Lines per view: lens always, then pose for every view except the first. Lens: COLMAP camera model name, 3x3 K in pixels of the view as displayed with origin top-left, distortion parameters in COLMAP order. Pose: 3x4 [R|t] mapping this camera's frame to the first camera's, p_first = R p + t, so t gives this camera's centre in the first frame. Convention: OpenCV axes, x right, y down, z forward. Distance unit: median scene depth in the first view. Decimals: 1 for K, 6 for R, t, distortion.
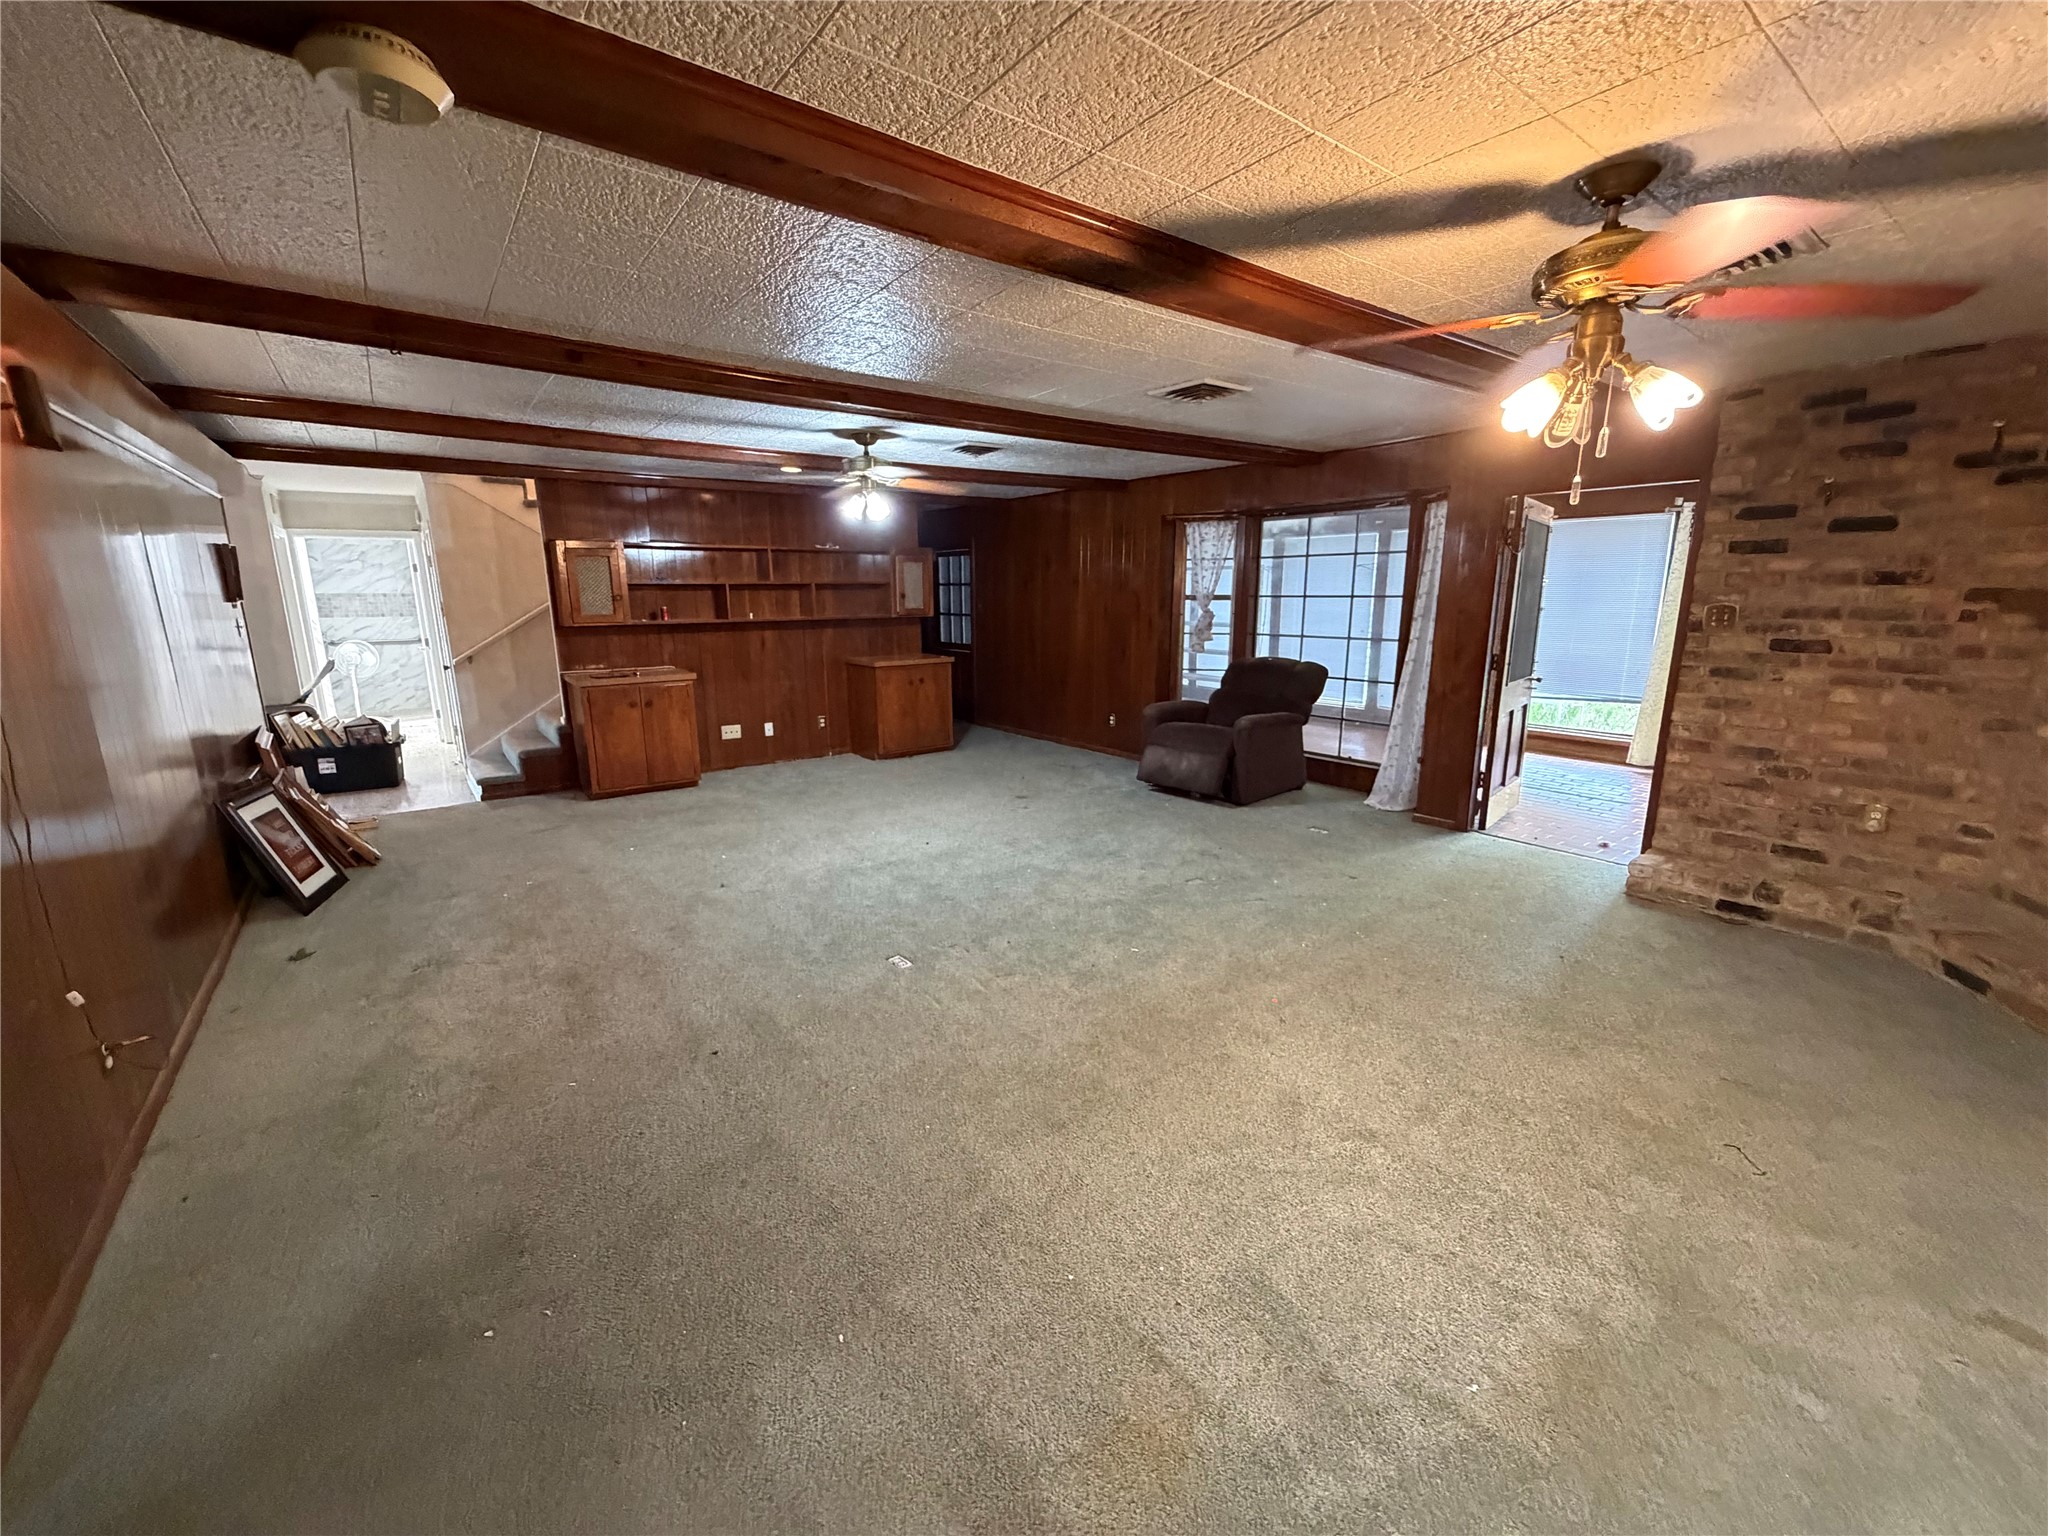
lens RADIAL K [[819.4, 0, 1028.1], [0, 819.4, 778.5], [0, 0, 1]] dist [0.001875, -0.000306]
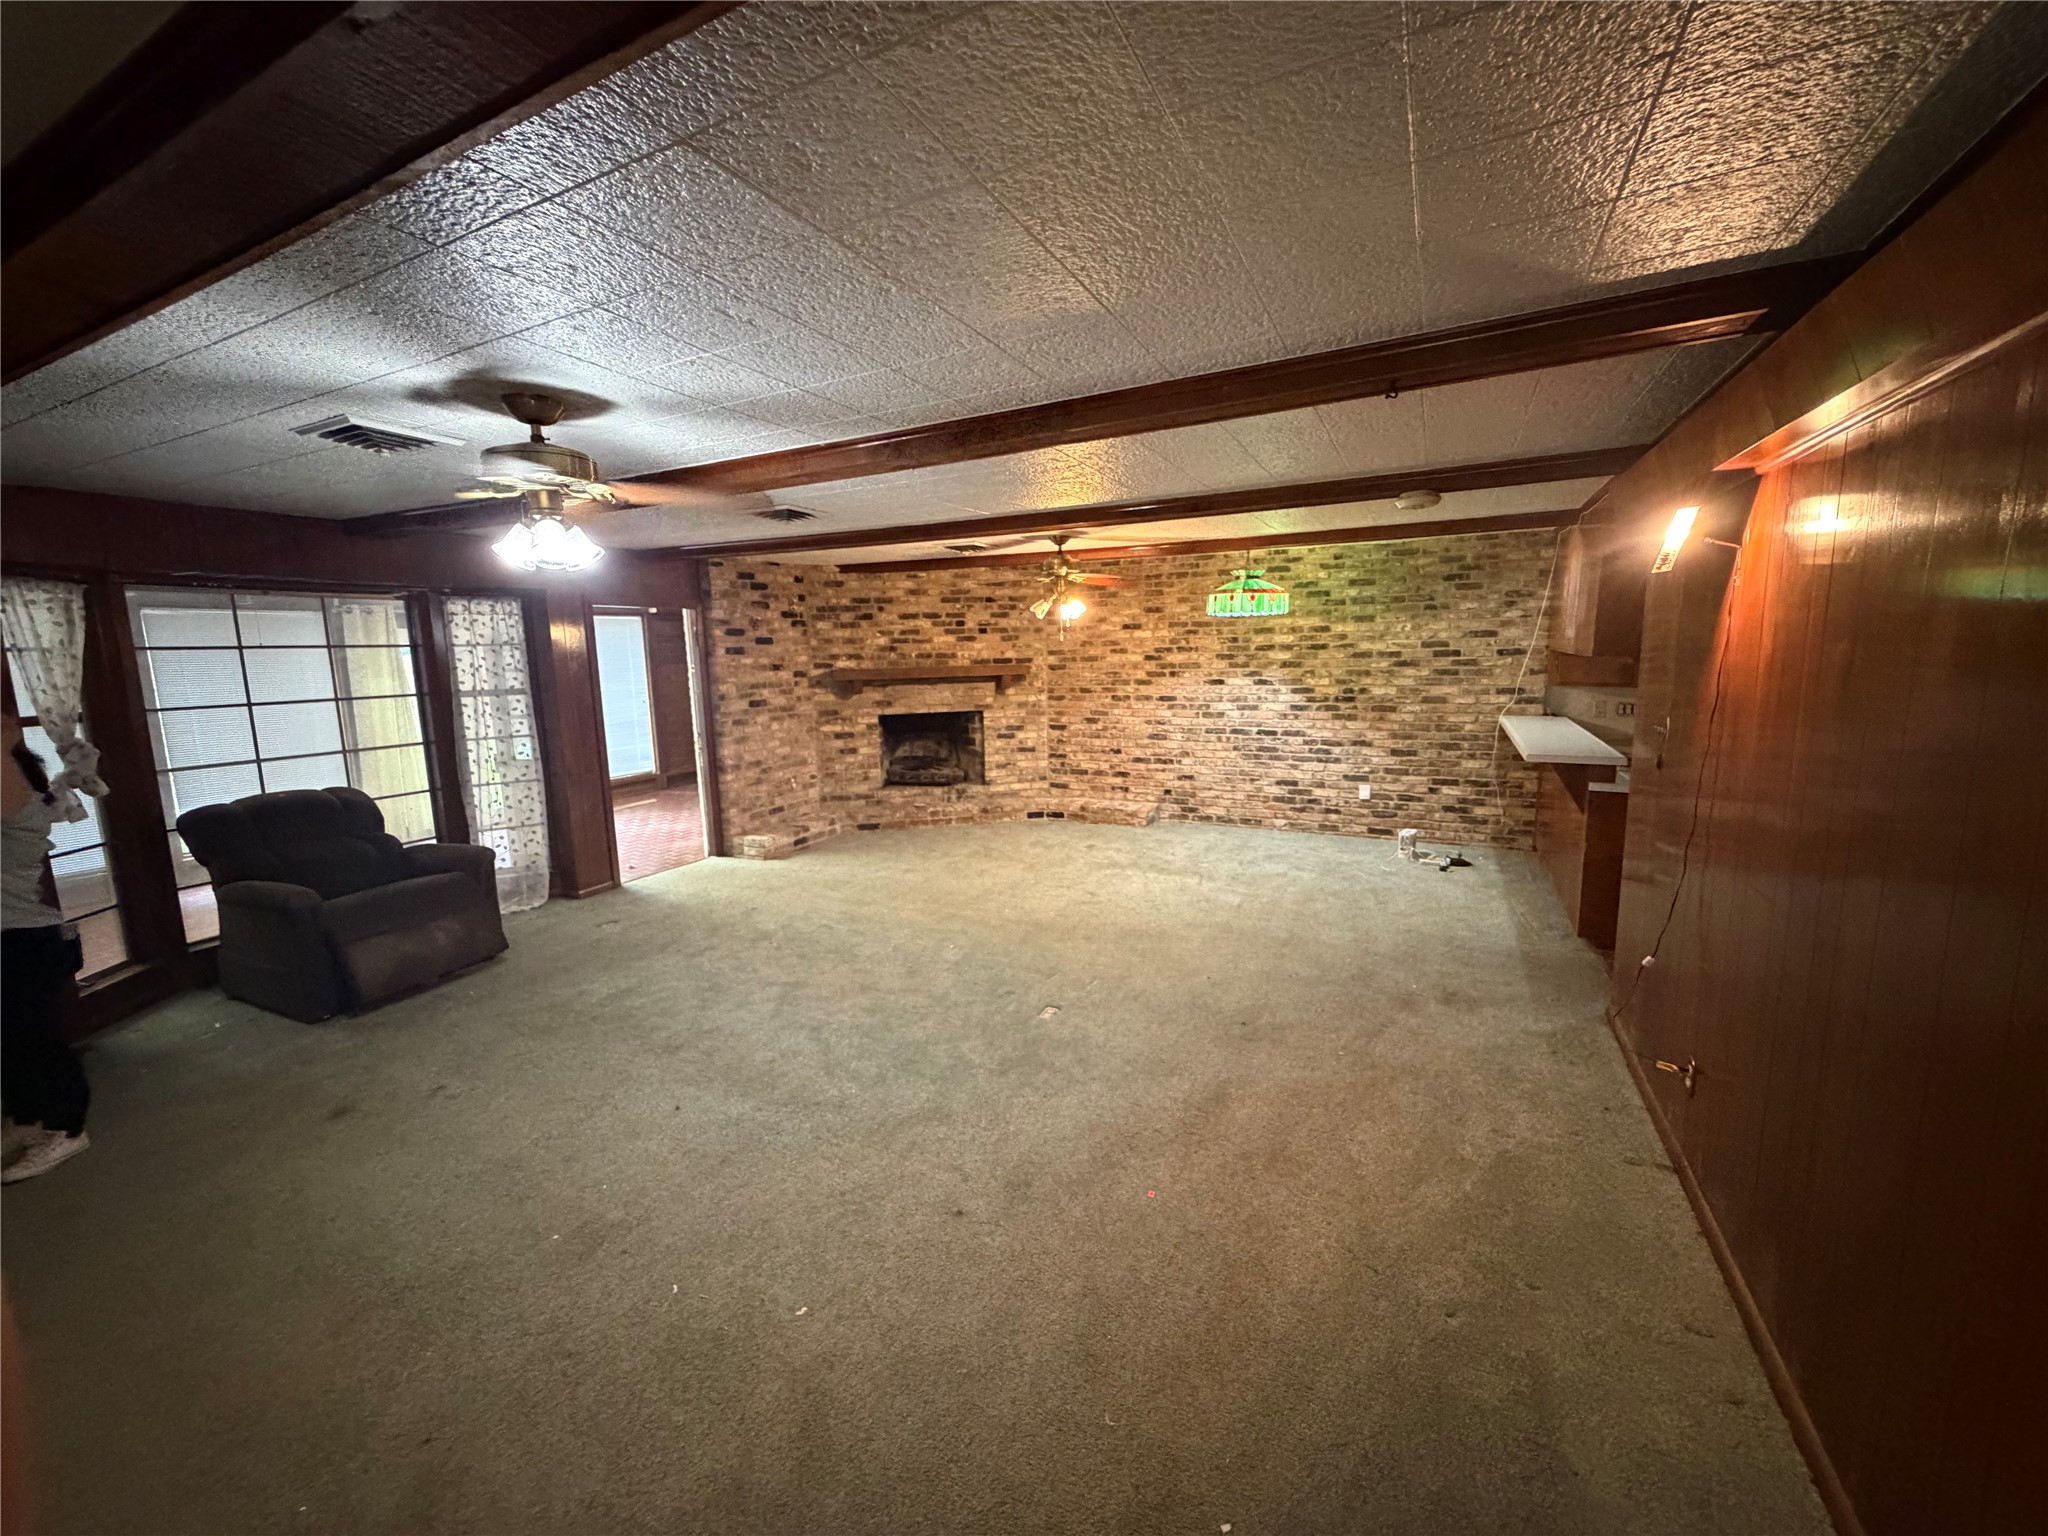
lens RADIAL K [[819.4, 0, 1027.8], [0, 819.4, 759.8], [0, 0, 1]] dist [0.001875, -0.000306]
pose [[-0.447727, -0.110010, 0.887377, -0.981496], [0.218630, 0.948813, 0.227936, -0.324452], [-0.867030, 0.296061, -0.400758, 1.232967]]
